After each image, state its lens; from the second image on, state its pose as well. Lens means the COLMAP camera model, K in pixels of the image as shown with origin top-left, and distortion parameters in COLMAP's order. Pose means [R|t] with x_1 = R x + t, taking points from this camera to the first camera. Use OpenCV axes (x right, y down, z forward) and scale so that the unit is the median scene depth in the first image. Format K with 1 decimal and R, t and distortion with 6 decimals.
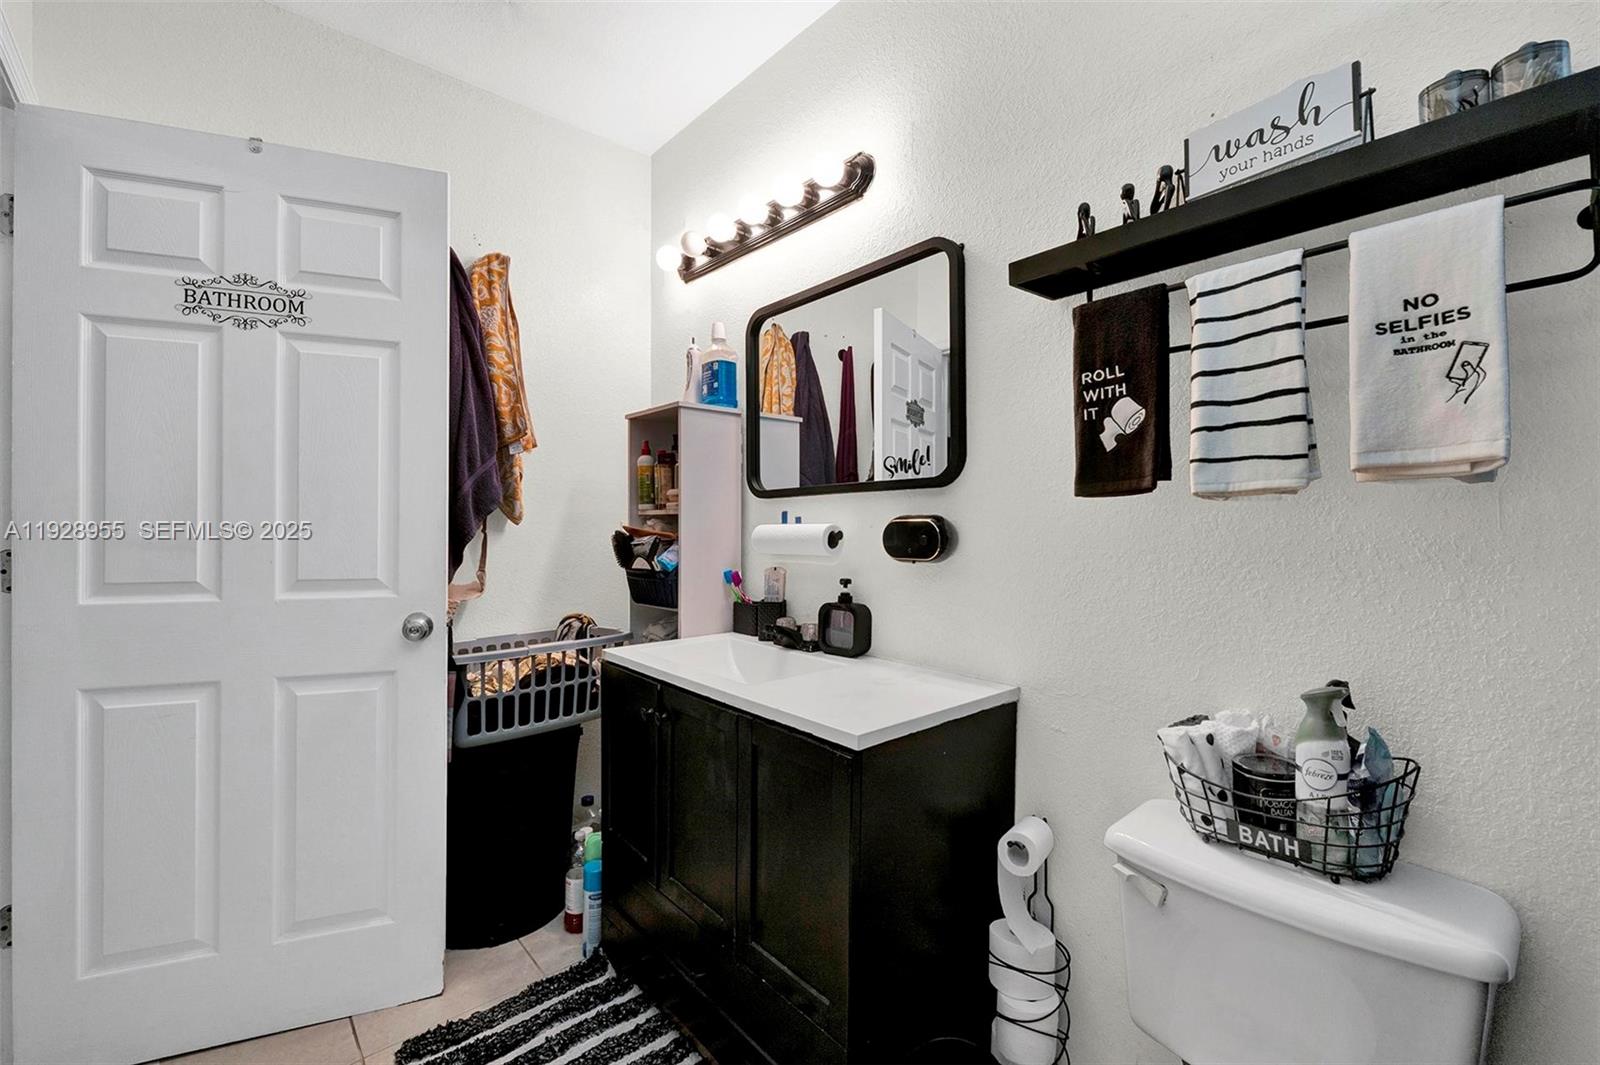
lens RADIAL K [[668.5, 0, 795.2], [0, 668.5, 522.0], [0, 0, 1]] dist [-0.003477, -0.001091]
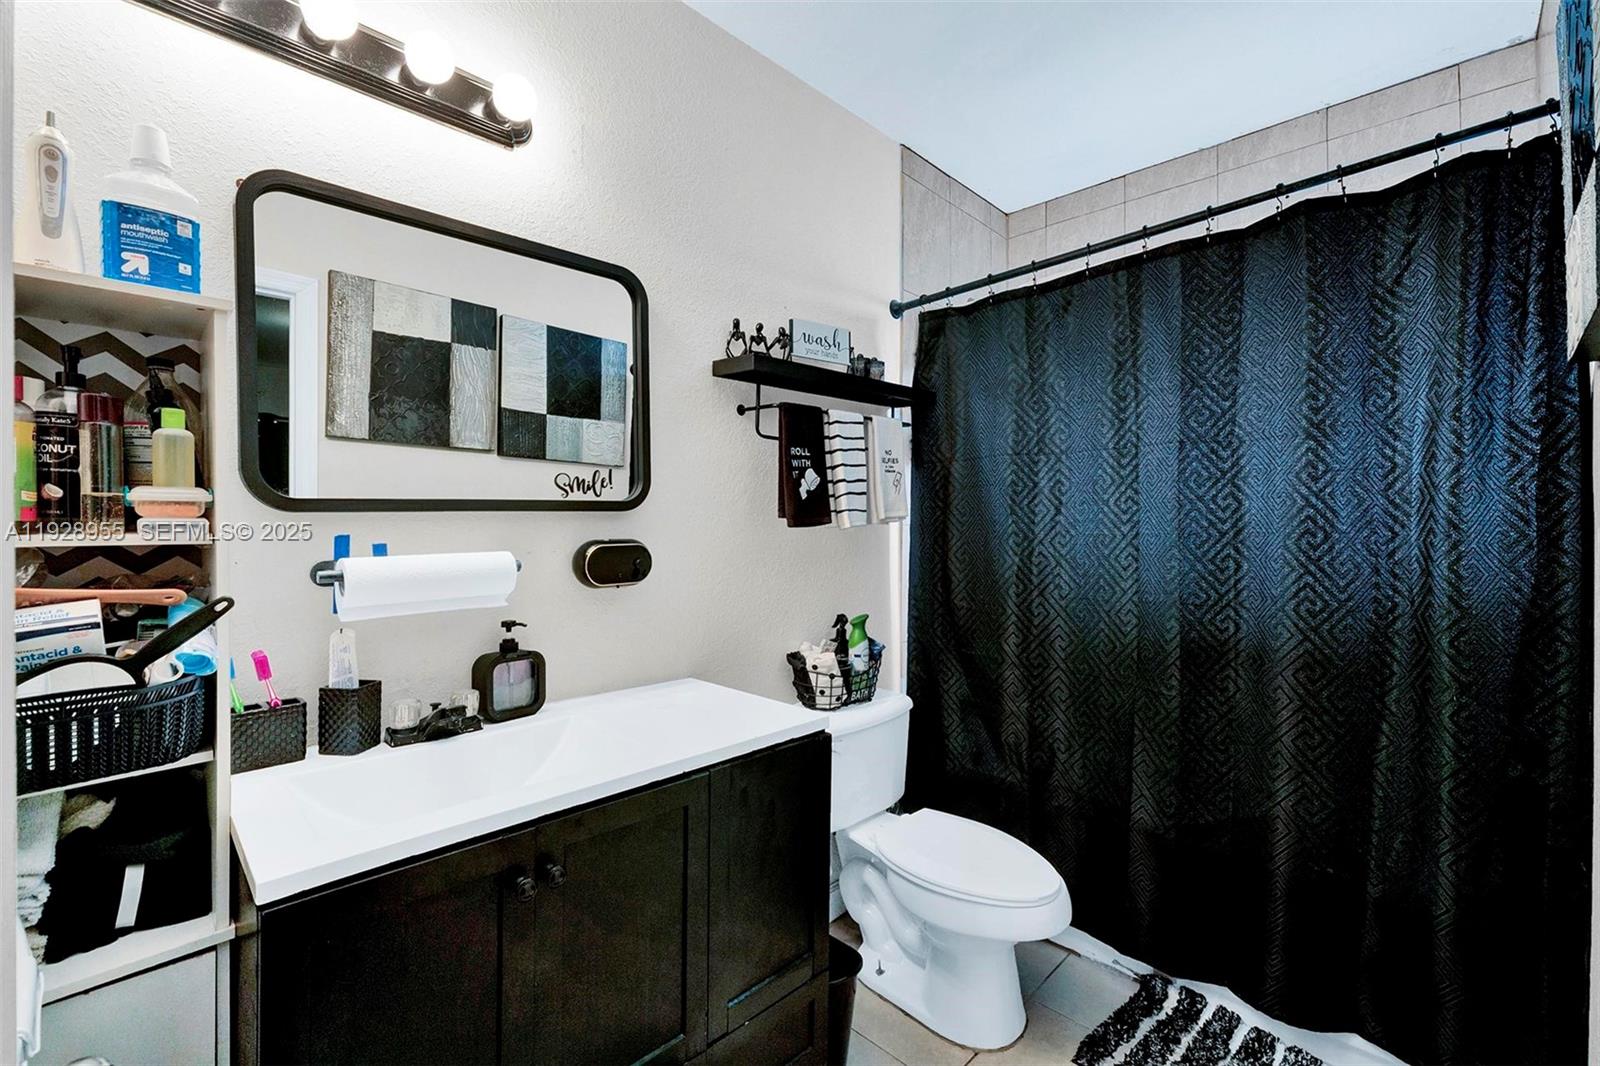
lens RADIAL K [[668.5, 0, 795.2], [0, 668.5, 522.5], [0, 0, 1]] dist [-0.003477, -0.001091]
pose [[-0.070859, -0.003499, 0.997480, -0.838950], [-0.002527, 0.999991, 0.003329, -0.039431], [-0.997483, -0.002285, -0.070868, 0.820230]]
